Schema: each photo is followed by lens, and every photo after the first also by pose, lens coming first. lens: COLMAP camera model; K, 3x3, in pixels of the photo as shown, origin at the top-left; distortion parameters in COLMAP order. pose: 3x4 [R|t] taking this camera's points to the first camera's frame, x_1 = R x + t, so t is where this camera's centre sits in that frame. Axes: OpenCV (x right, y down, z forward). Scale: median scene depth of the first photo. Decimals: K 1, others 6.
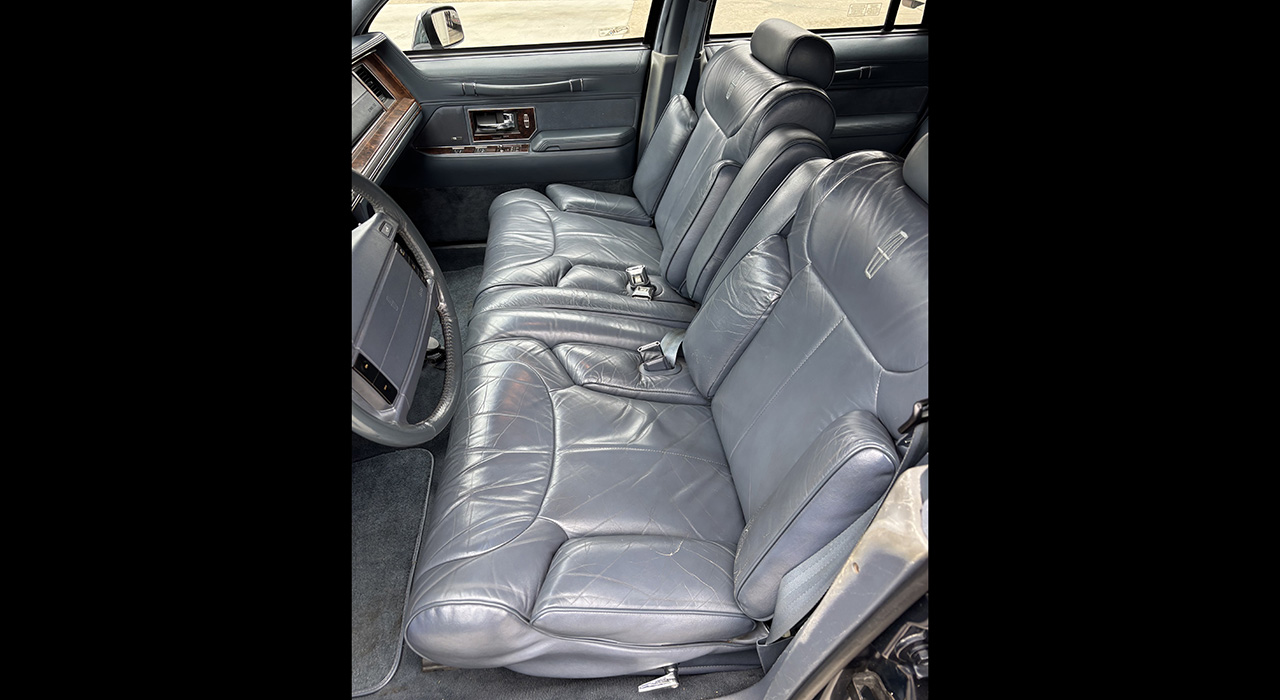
lens RADIAL K [[964.4, 0, 640.0], [0, 964.4, 350.0], [0, 0, 1]] dist [0.015526, 0.002516]
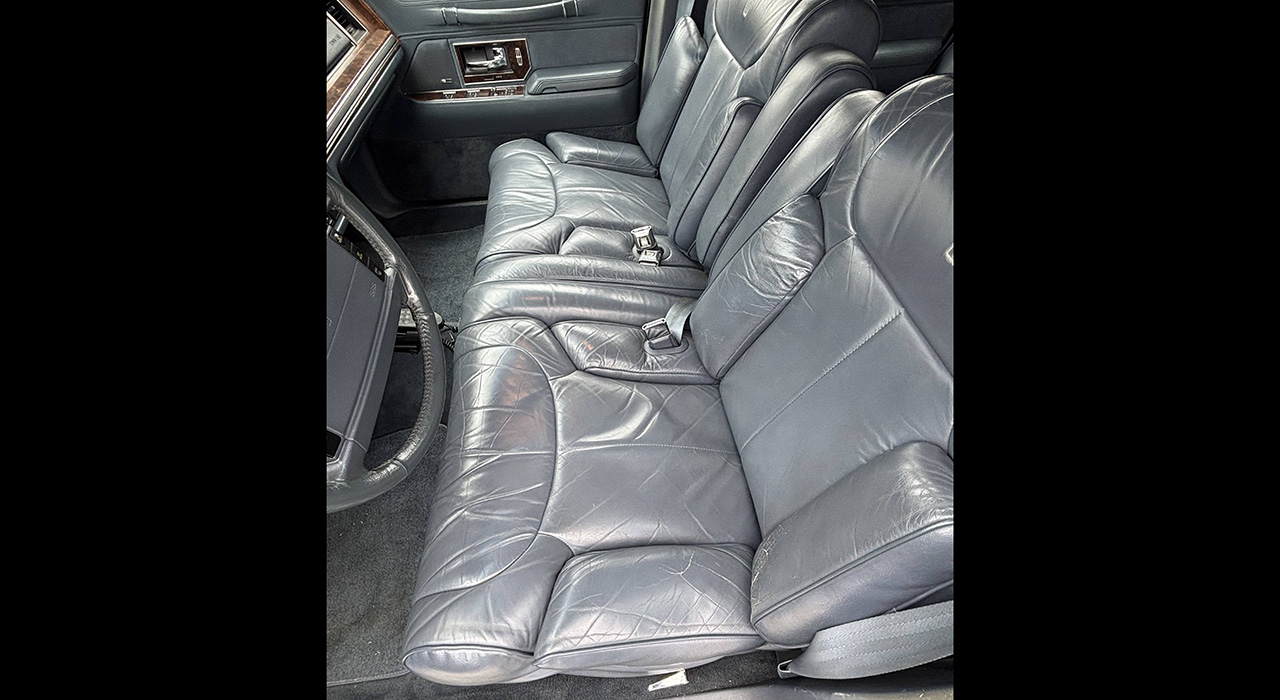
lens RADIAL K [[647.3, 0, 634.3], [0, 647.3, 488.6], [0, 0, 1]] dist [-0.013677, -0.000025]
pose [[0.999814, -0.010573, -0.016143, -0.002336], [0.015280, 0.944673, 0.327658, -0.058036], [0.011785, -0.327843, 0.944659, 0.349154]]
